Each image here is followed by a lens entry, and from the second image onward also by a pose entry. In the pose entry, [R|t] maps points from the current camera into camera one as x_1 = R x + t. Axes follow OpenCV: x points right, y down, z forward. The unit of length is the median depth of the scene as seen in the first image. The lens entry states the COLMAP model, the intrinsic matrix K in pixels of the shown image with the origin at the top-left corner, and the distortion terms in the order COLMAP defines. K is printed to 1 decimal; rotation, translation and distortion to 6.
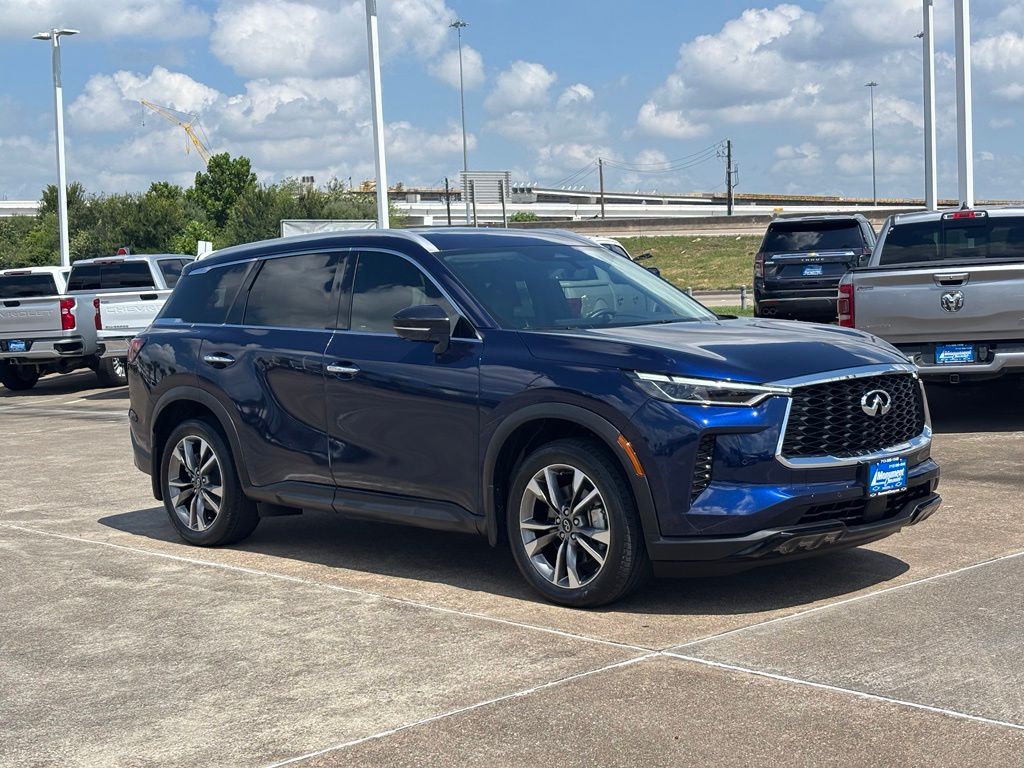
lens RADIAL K [[1534.2, 0, 515.0], [0, 1534.2, 375.2], [0, 0, 1]] dist [0.117278, 0.000000]
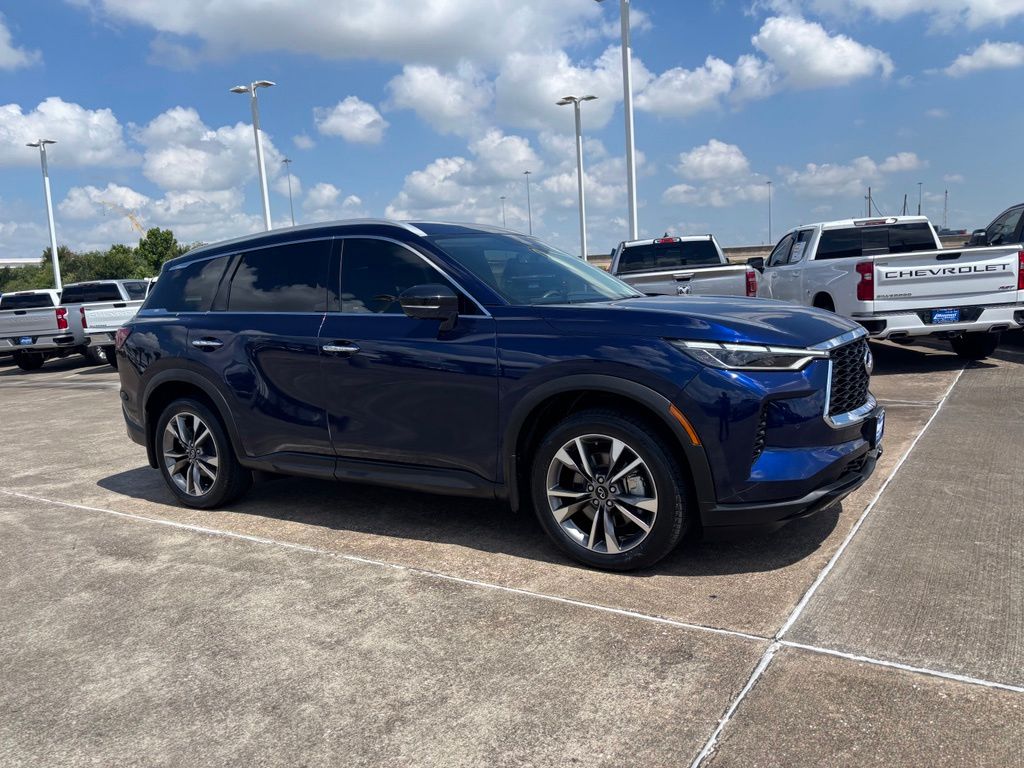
lens RADIAL K [[768.4, 0, 508.3], [0, 768.4, 385.1], [0, 0, 1]] dist [0.021776, -0.002137]
pose [[0.971379, -0.046319, 0.232973, -0.113717], [0.034399, 0.997895, 0.054972, -0.003438], [-0.235029, -0.045385, 0.970928, 0.412736]]
